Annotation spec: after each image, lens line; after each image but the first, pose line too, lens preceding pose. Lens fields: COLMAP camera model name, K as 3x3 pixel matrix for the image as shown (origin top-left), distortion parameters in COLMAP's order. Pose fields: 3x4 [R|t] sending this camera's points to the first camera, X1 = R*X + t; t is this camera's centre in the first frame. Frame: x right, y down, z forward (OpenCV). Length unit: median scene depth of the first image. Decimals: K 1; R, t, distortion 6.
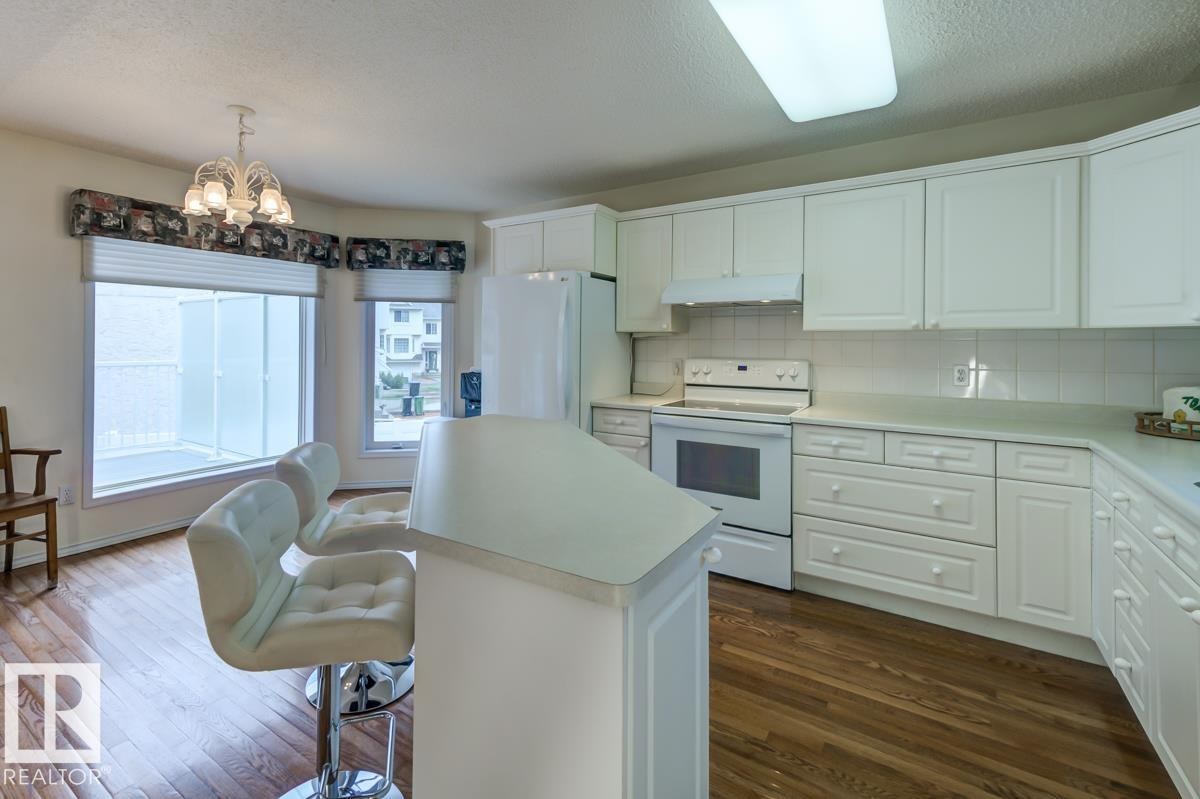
lens RADIAL K [[567.3, 0, 524.9], [0, 567.3, 337.3], [0, 0, 1]] dist [0.021168, -0.003761]
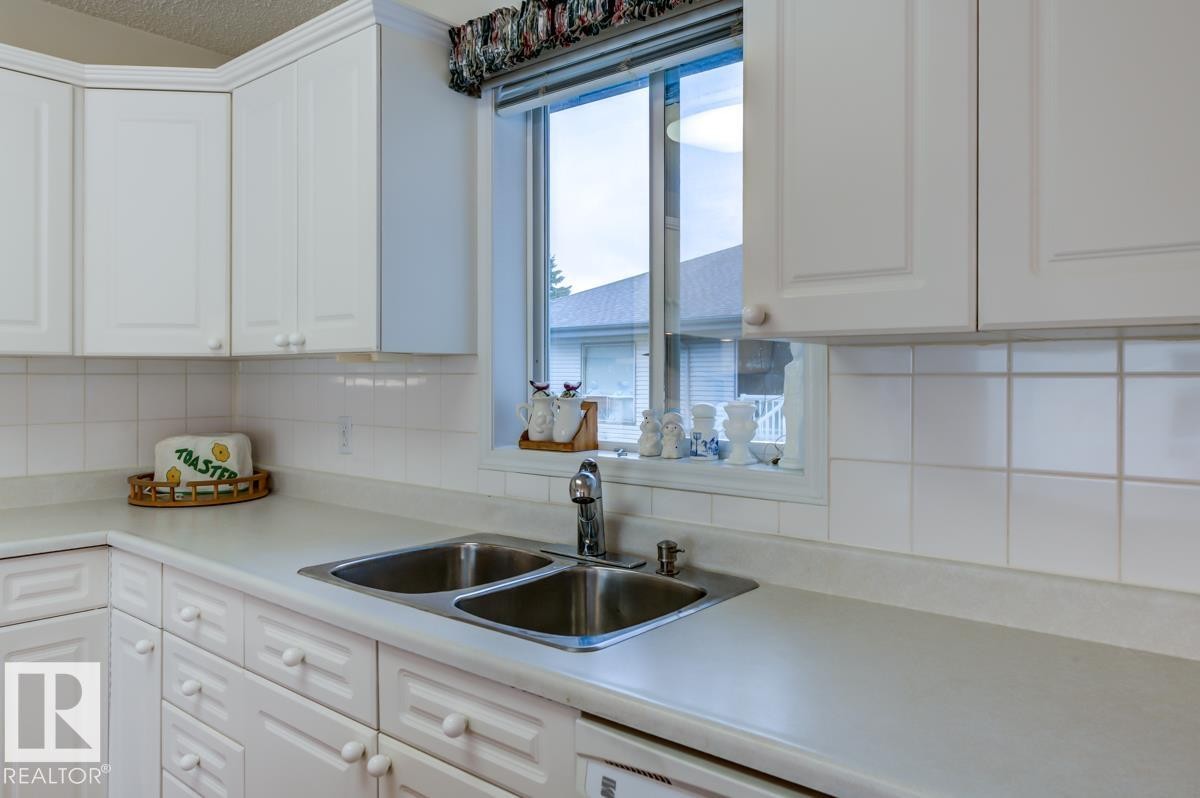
lens RADIAL K [[835.9, 0, 616.5], [0, 835.9, 376.4], [0, 0, 1]] dist [-0.000972, -0.000804]
pose [[0.058839, -0.001867, 0.998266, 0.062005], [-0.010323, 0.999944, 0.002478, -0.000946], [-0.998214, -0.010451, 0.058817, 0.265624]]
